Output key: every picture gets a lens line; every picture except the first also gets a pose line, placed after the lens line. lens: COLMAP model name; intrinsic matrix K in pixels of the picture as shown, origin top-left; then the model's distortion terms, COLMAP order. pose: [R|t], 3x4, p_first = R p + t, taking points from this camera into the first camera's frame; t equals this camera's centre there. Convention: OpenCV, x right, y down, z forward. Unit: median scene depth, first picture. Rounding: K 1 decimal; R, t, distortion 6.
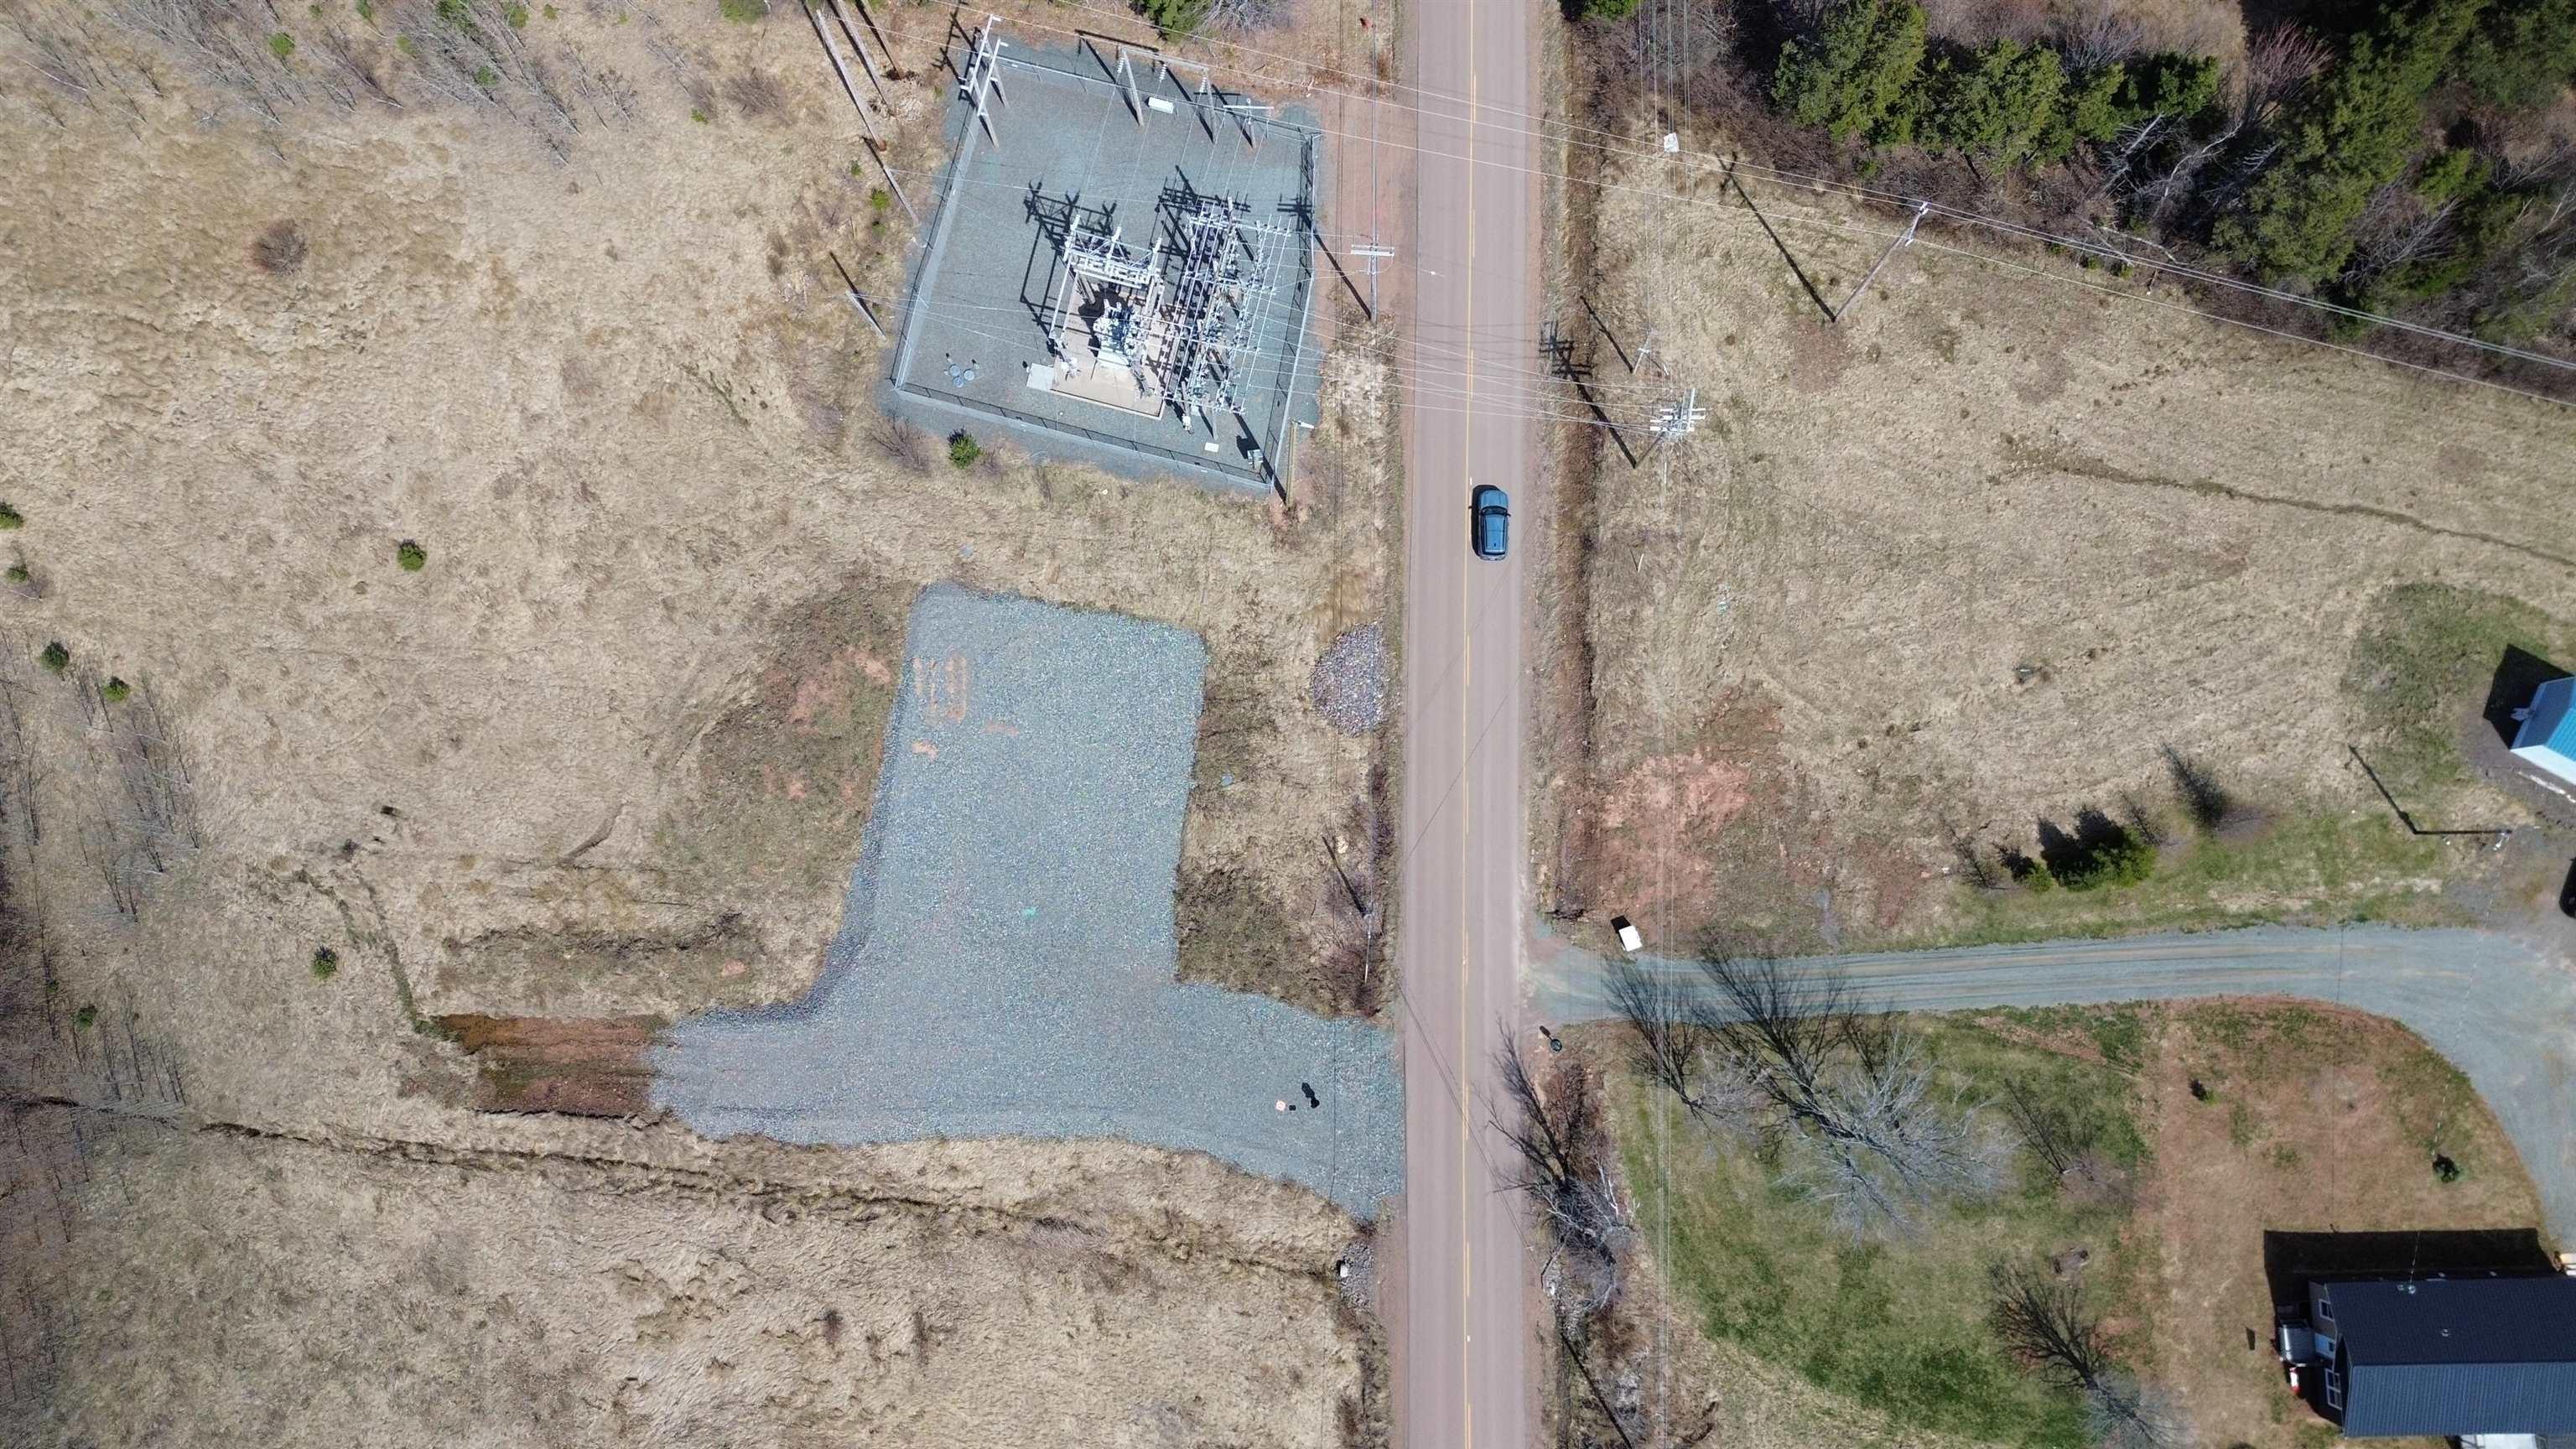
lens RADIAL K [[1822.4, 0, 1288.0], [0, 1822.4, 724.5], [0, 0, 1]] dist [0.061599, -0.044888]
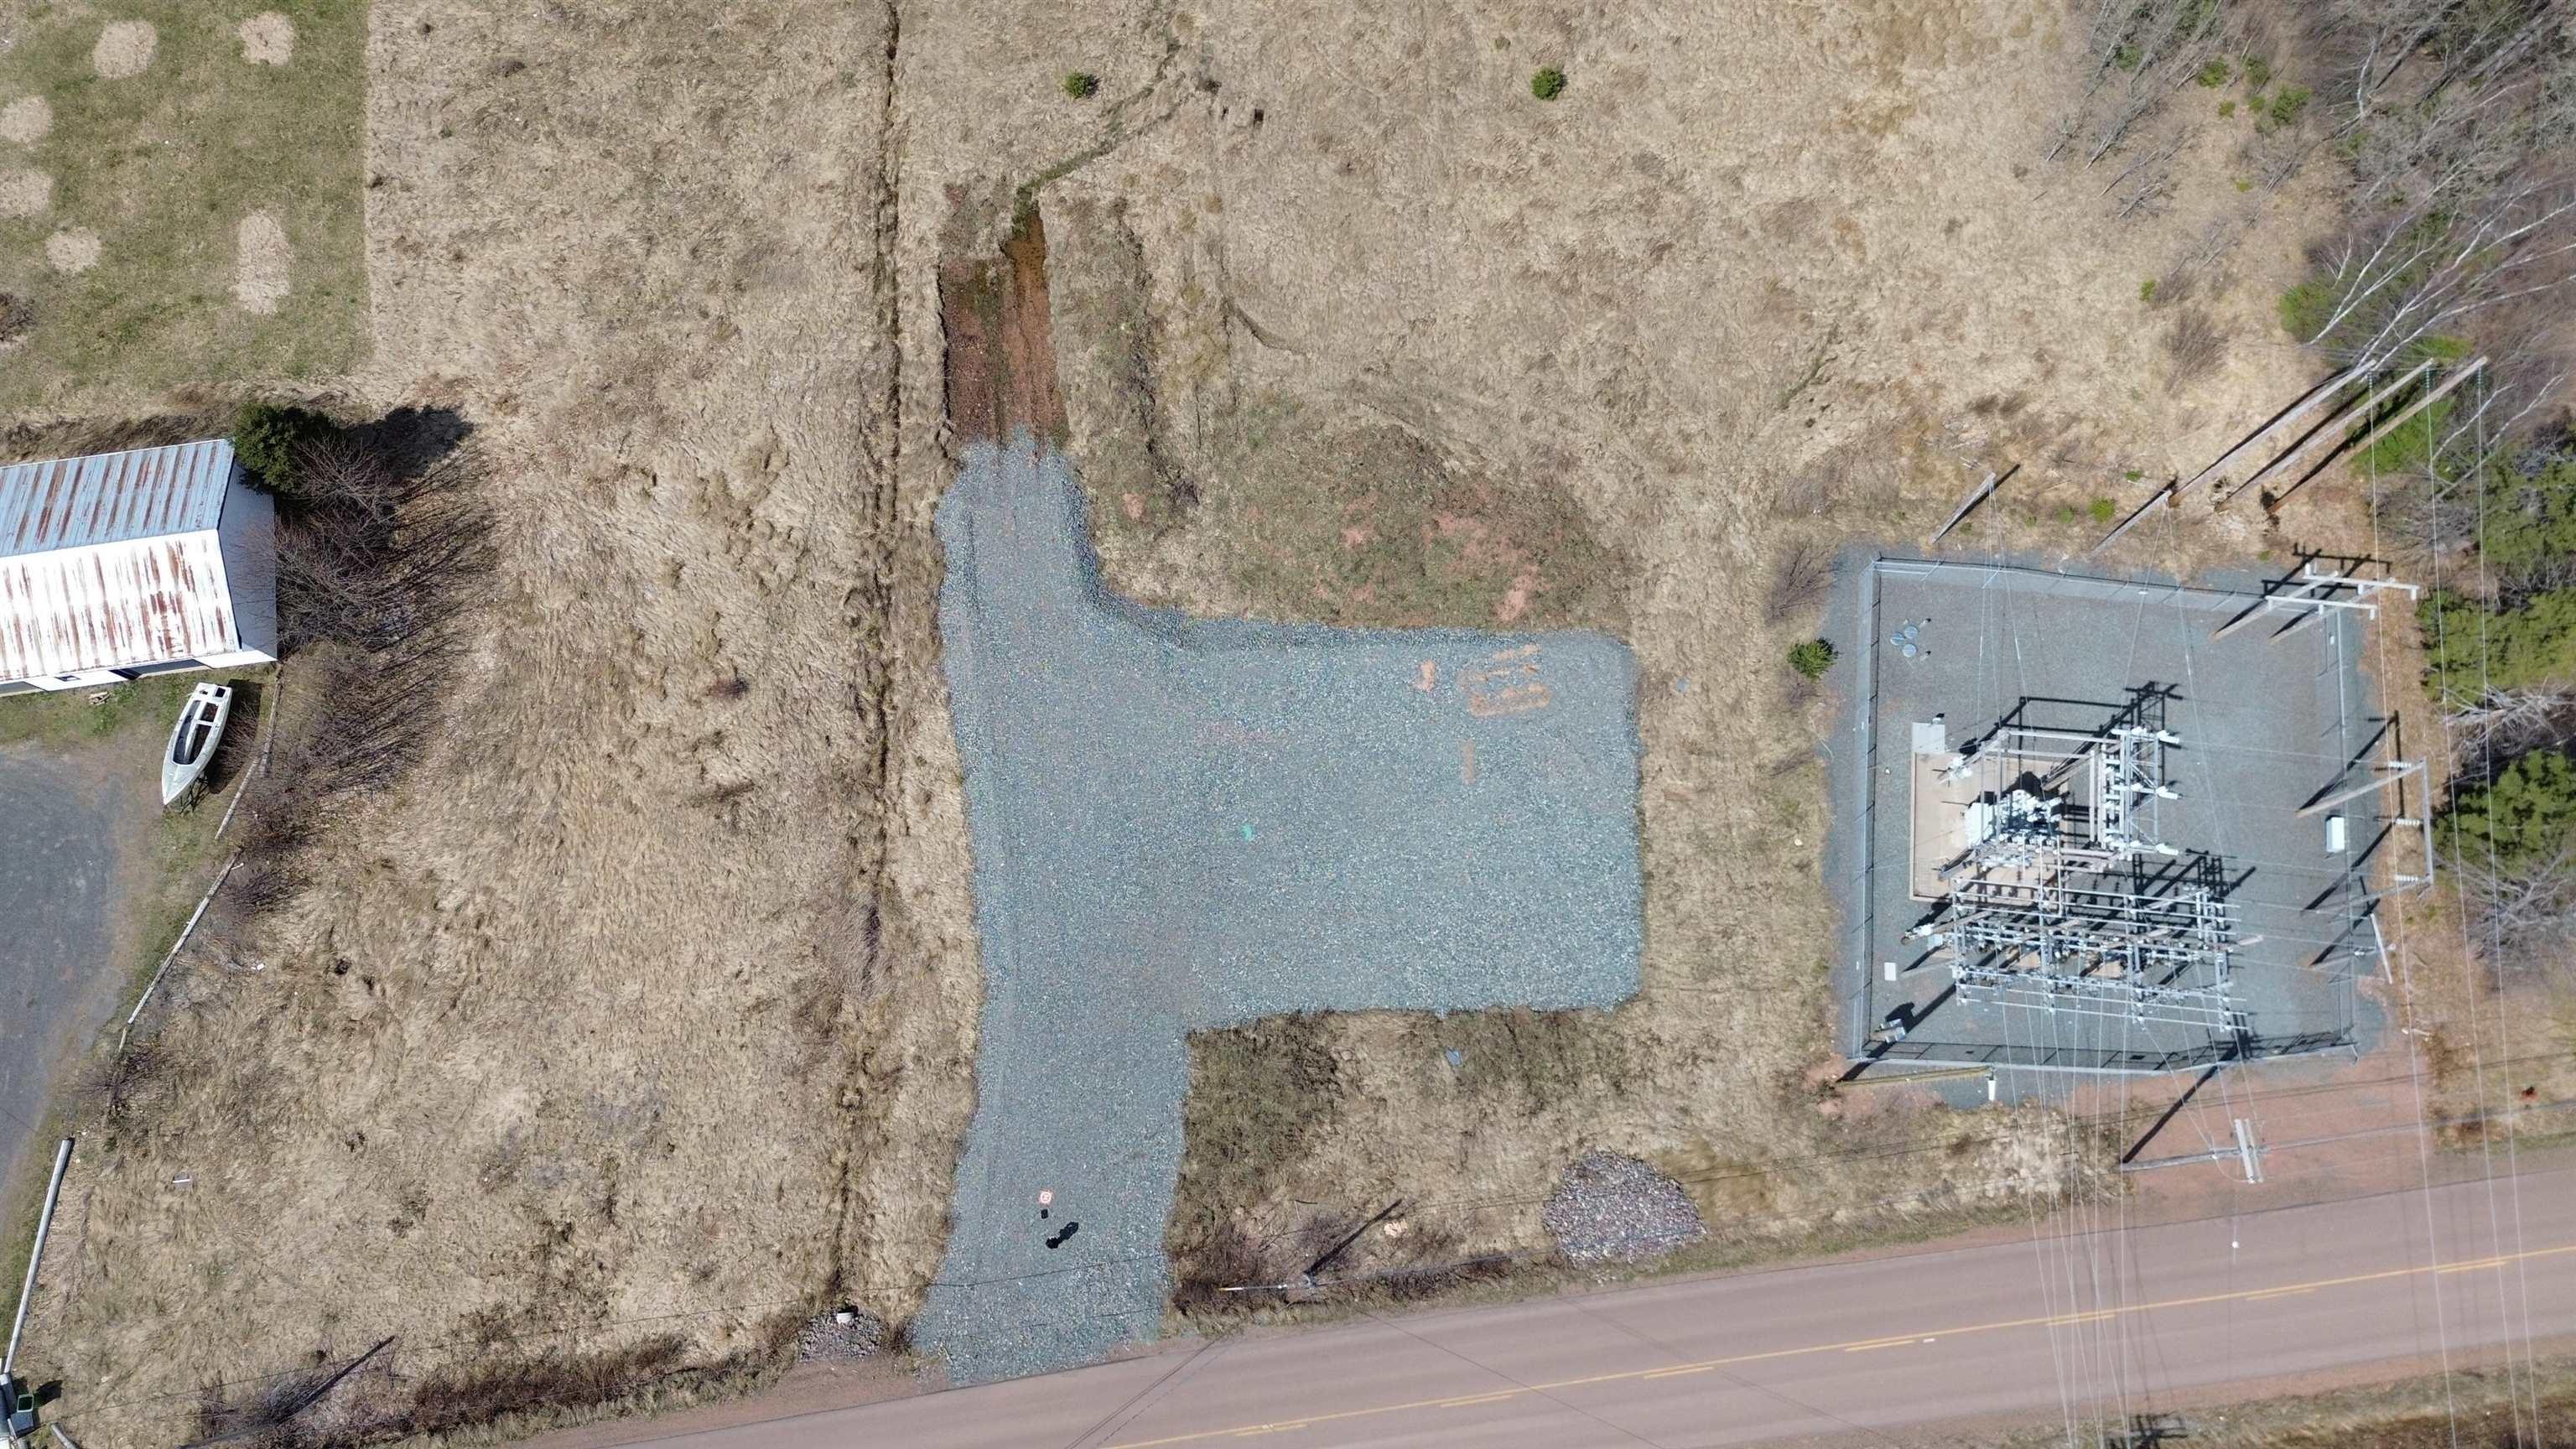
lens RADIAL K [[1816.7, 0, 1288.7], [0, 1816.7, 718.0], [0, 0, 1]] dist [0.073342, -0.062370]
pose [[0.149587, 0.958929, -0.240995, 0.002985], [-0.982897, 0.170694, 0.069111, 0.021531], [0.107409, 0.226535, 0.968063, 0.219371]]
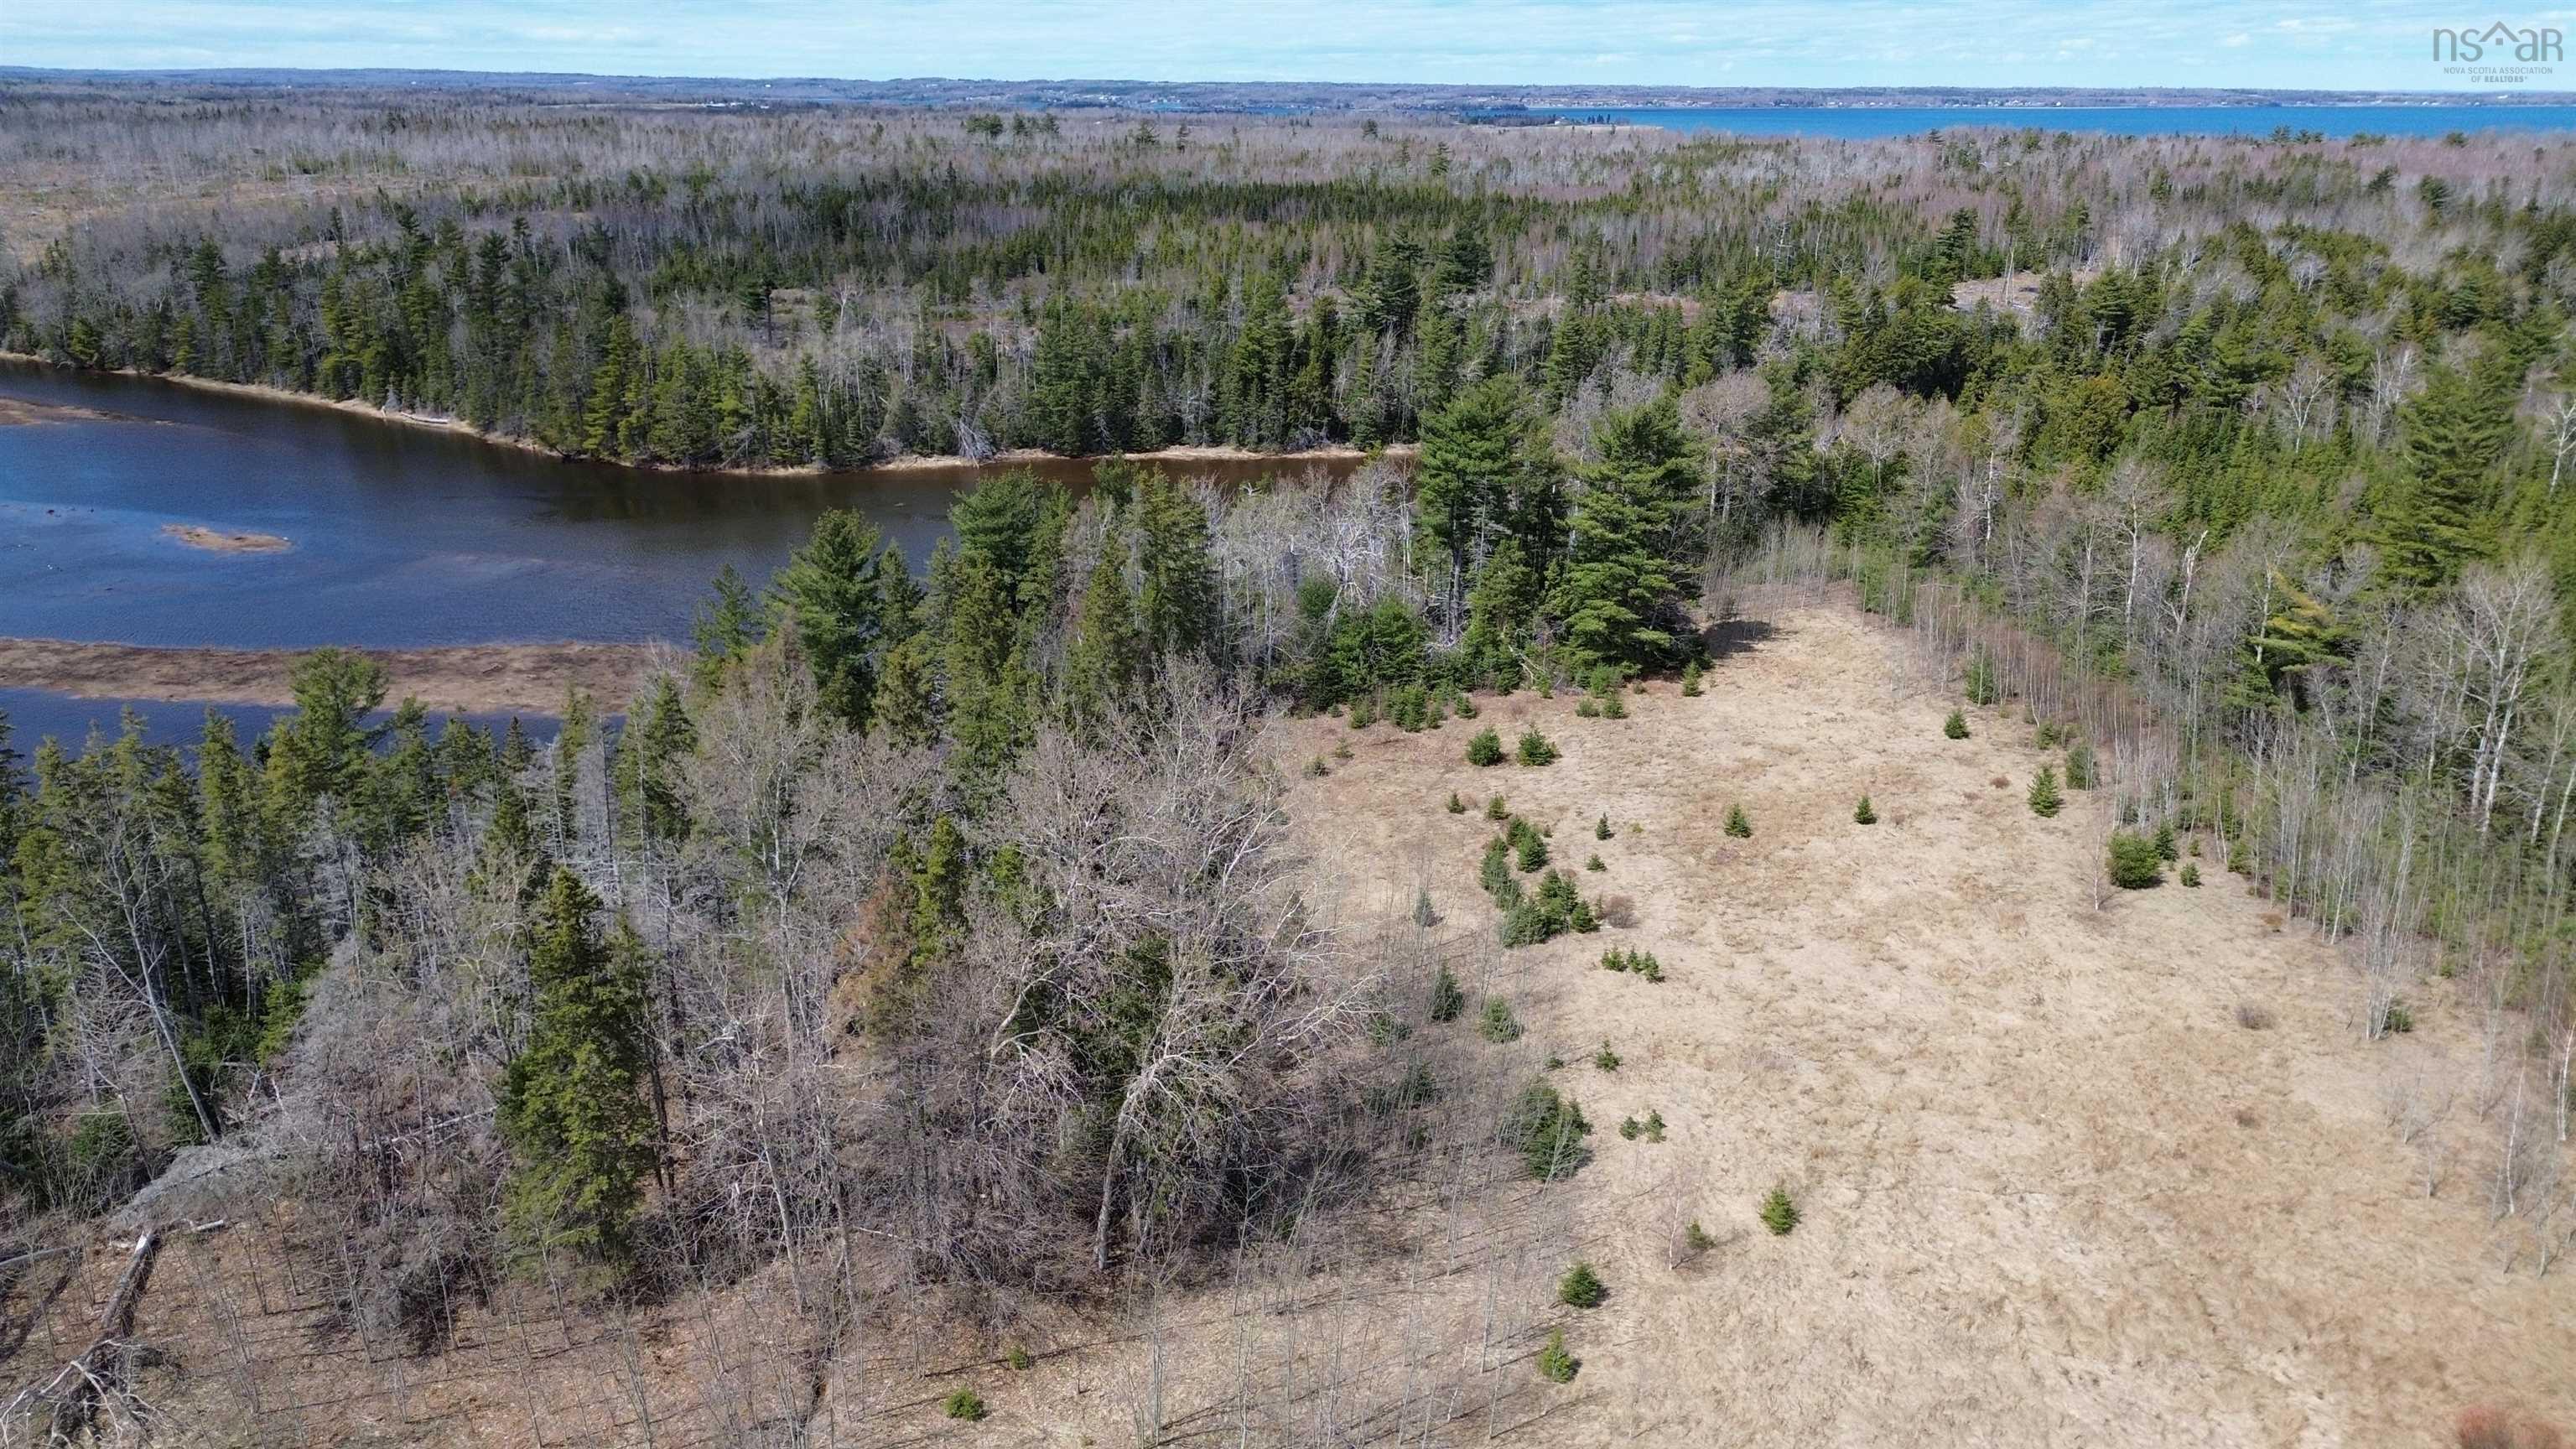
lens RADIAL K [[1807.3, 0, 1288.0], [0, 1807.3, 719.8], [0, 0, 1]] dist [0.084918, -0.081071]
pose [[0.129504, 0.318380, -0.939076, -0.197679], [-0.986199, 0.139874, -0.088580, 0.084405], [0.103151, 0.937587, 0.332100, 0.646386]]
